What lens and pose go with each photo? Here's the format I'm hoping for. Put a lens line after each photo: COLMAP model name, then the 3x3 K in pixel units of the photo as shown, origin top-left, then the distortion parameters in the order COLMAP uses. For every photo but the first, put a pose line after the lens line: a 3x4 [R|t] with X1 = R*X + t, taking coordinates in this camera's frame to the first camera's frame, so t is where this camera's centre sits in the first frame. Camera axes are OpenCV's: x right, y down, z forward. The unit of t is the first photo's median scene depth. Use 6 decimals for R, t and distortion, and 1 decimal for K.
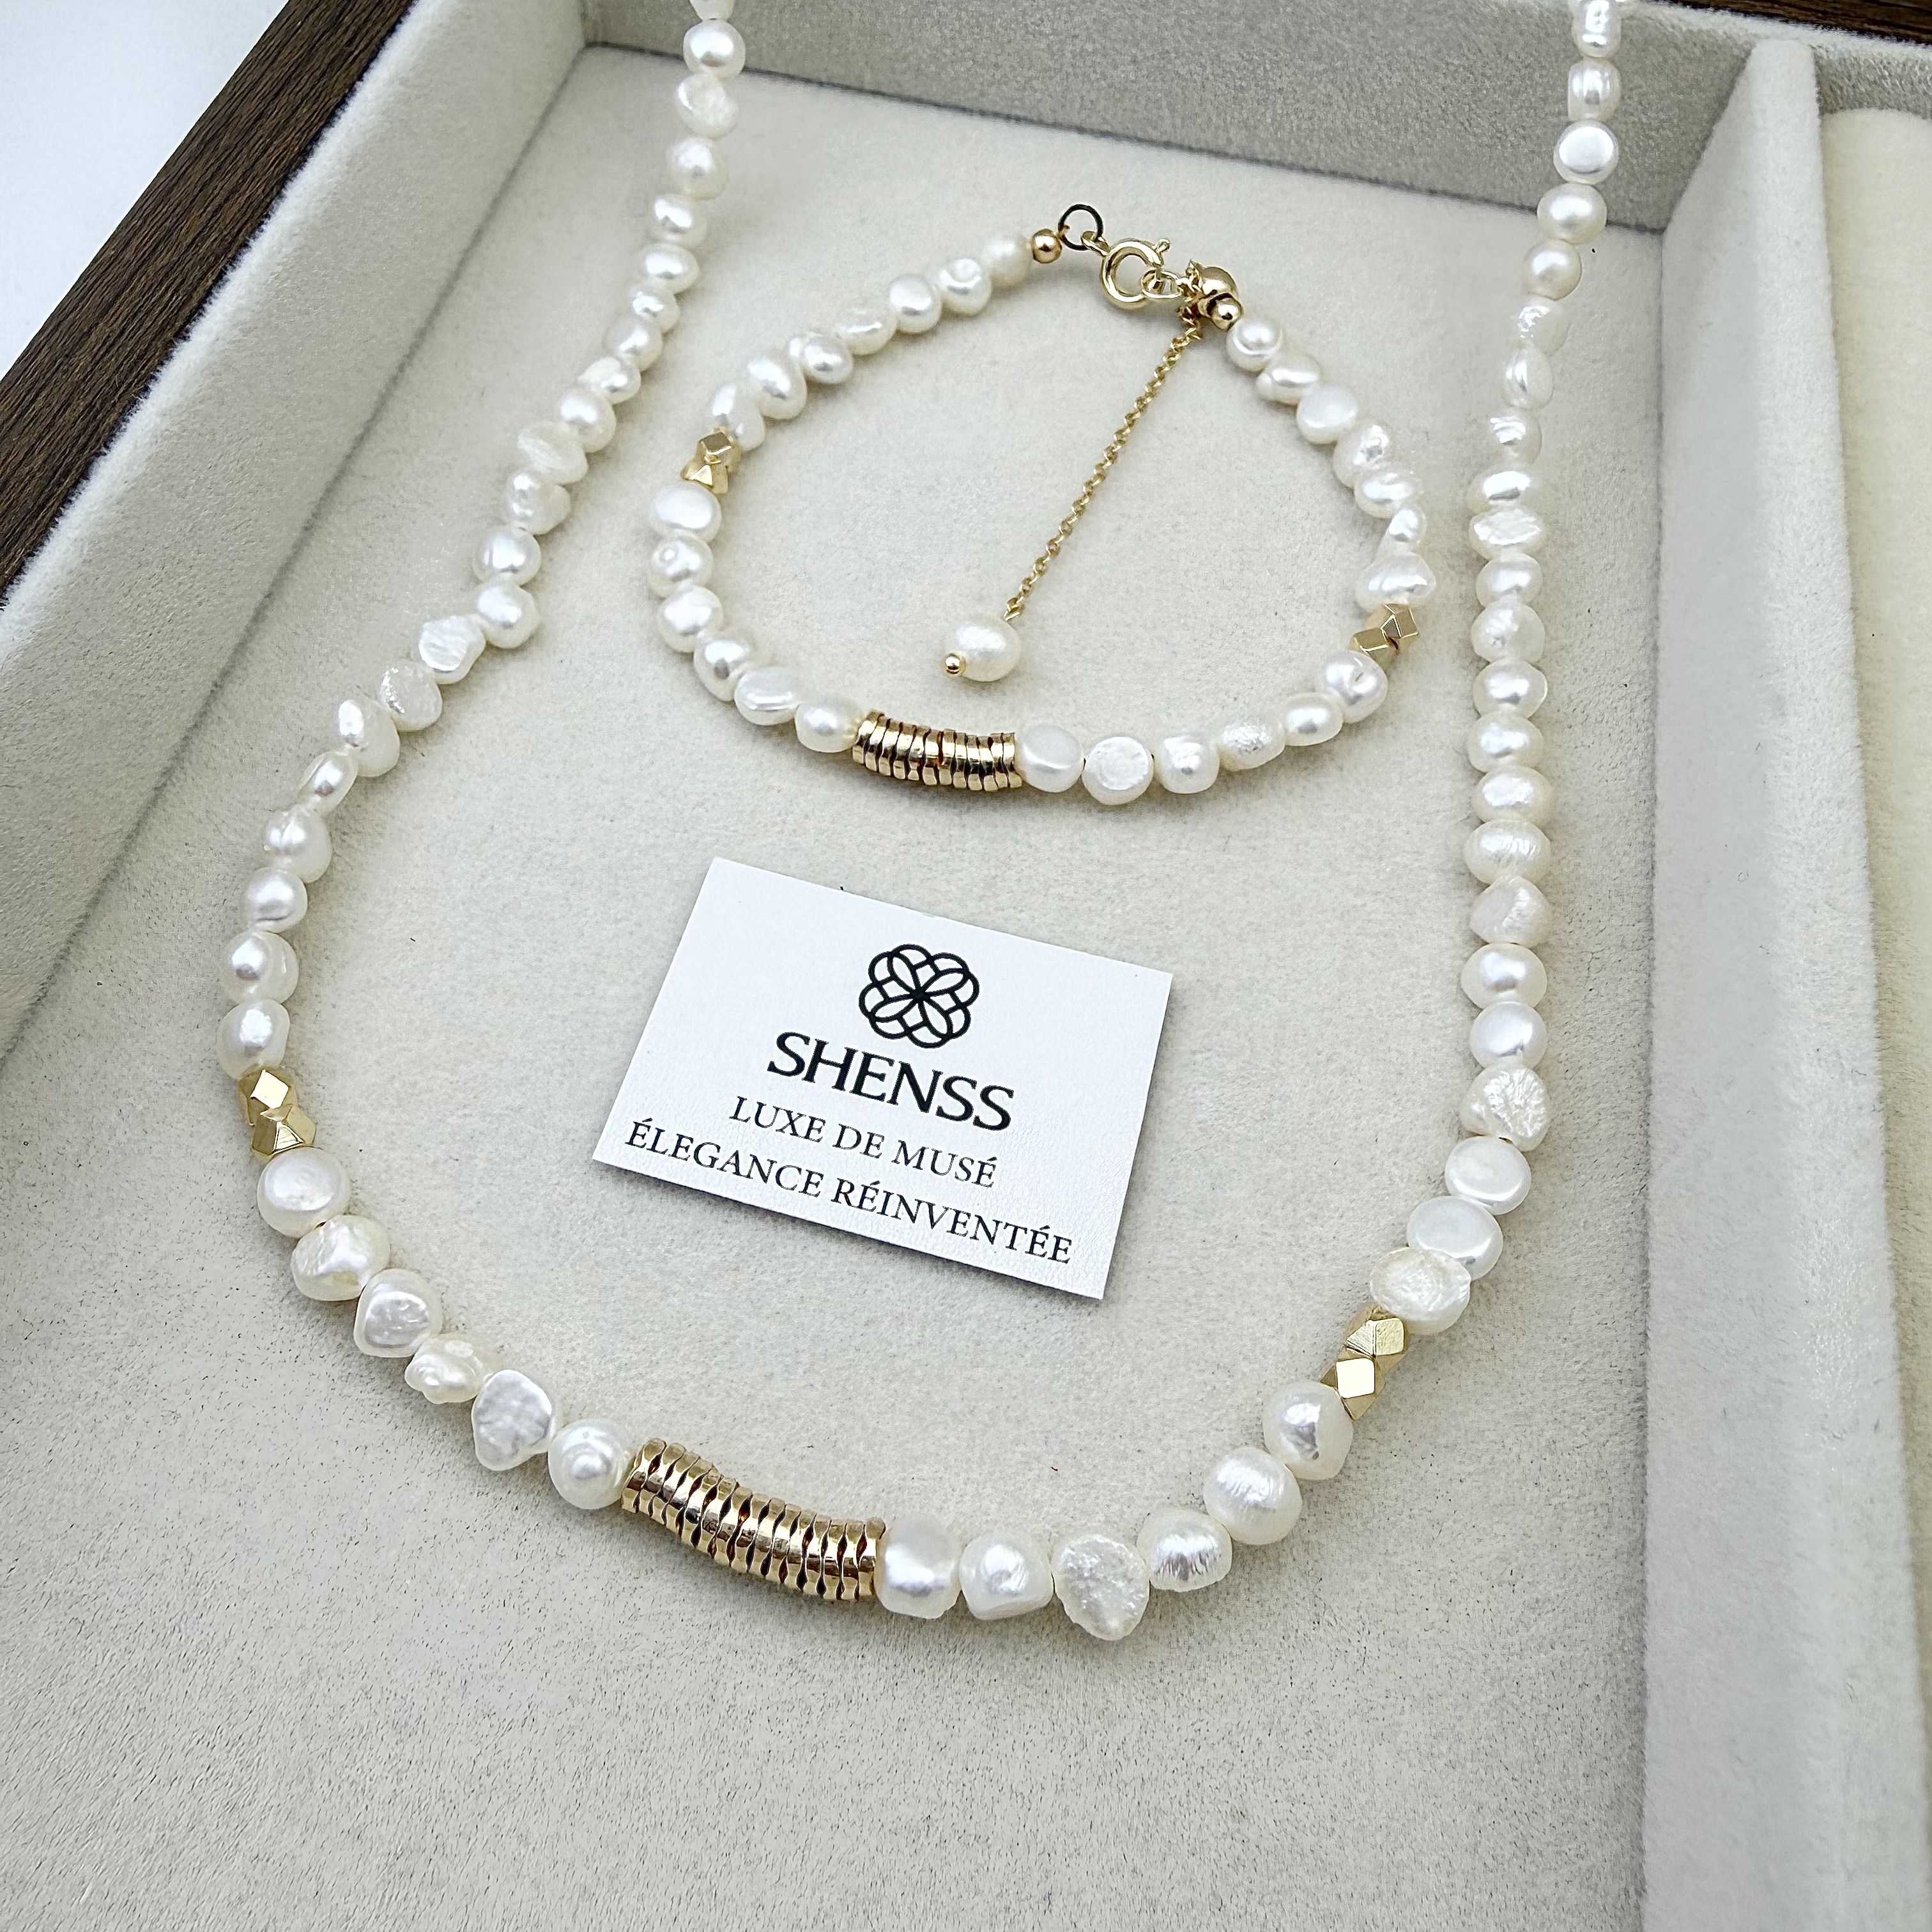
lens RADIAL K [[1890.2, 0, 949.8], [0, 1890.2, 755.4], [0, 0, 1]] dist [-0.009127, 0.012401]
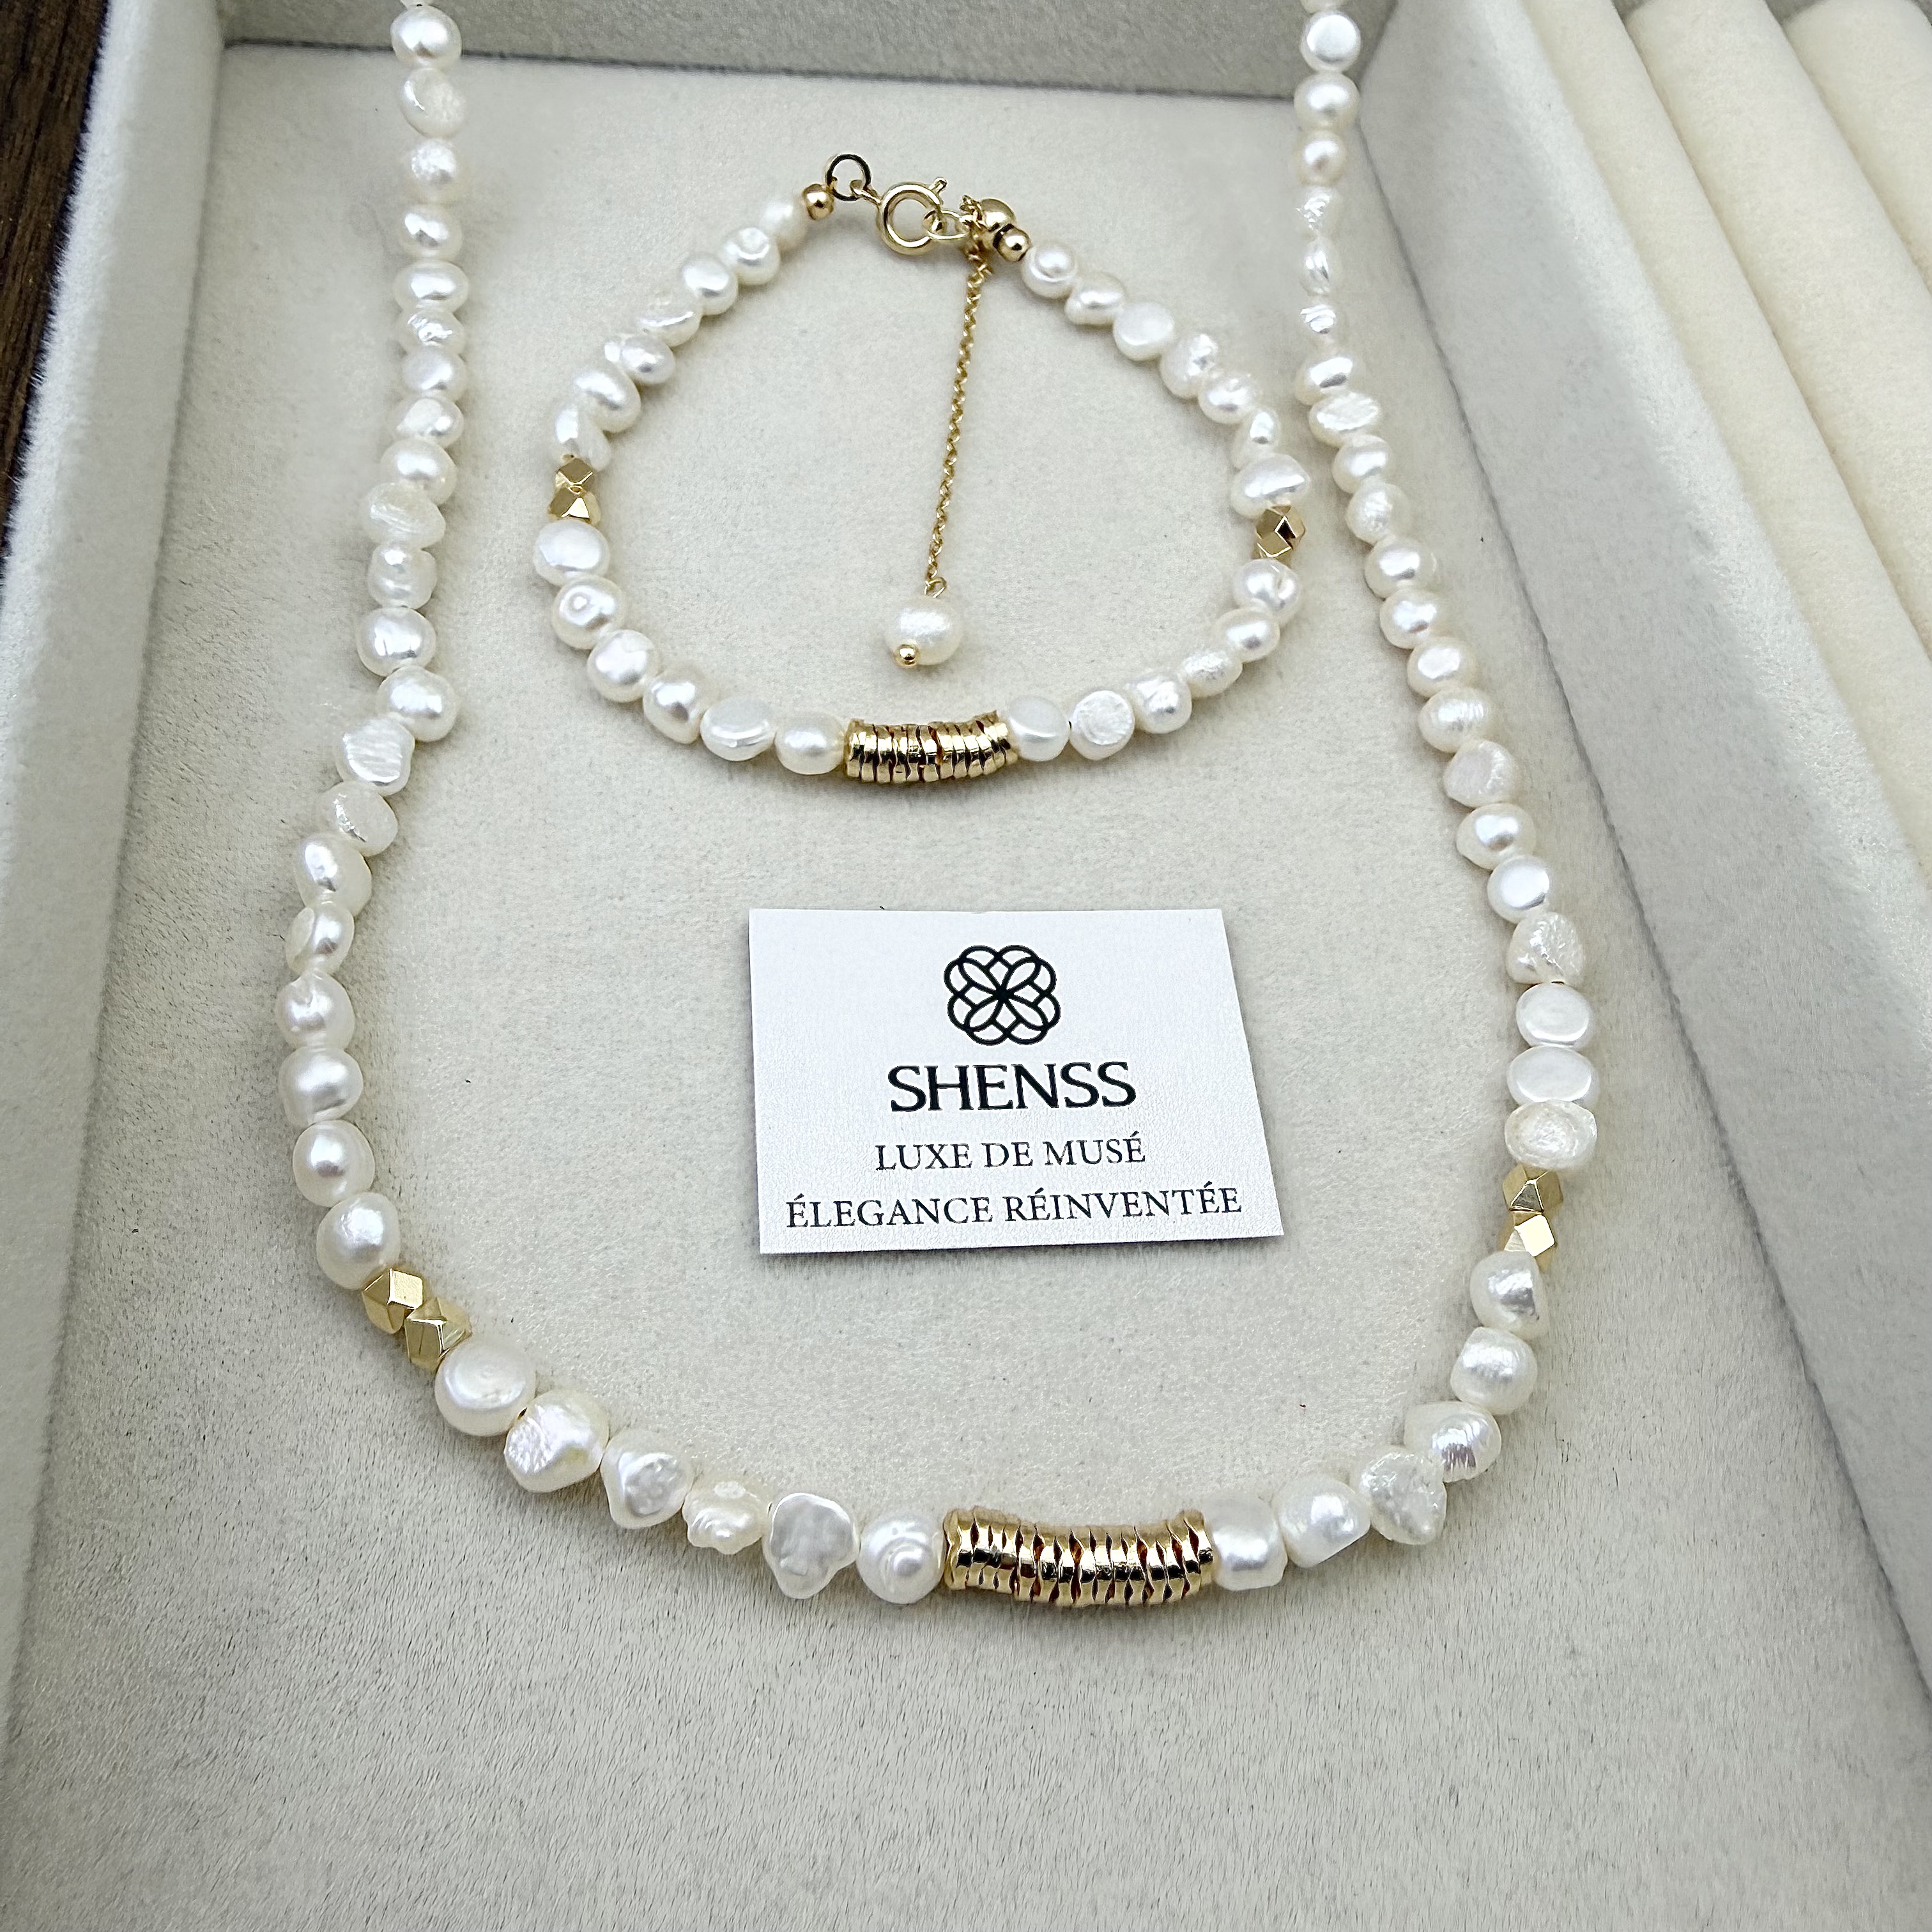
lens RADIAL K [[1890.2, 0, 949.8], [0, 1890.2, 755.4], [0, 0, 1]] dist [-0.009127, 0.012401]
pose [[0.933013, -0.227059, 0.279162, -0.295325], [0.208824, 0.973442, 0.093829, -0.095309], [-0.293053, -0.029248, 0.955649, 0.067207]]
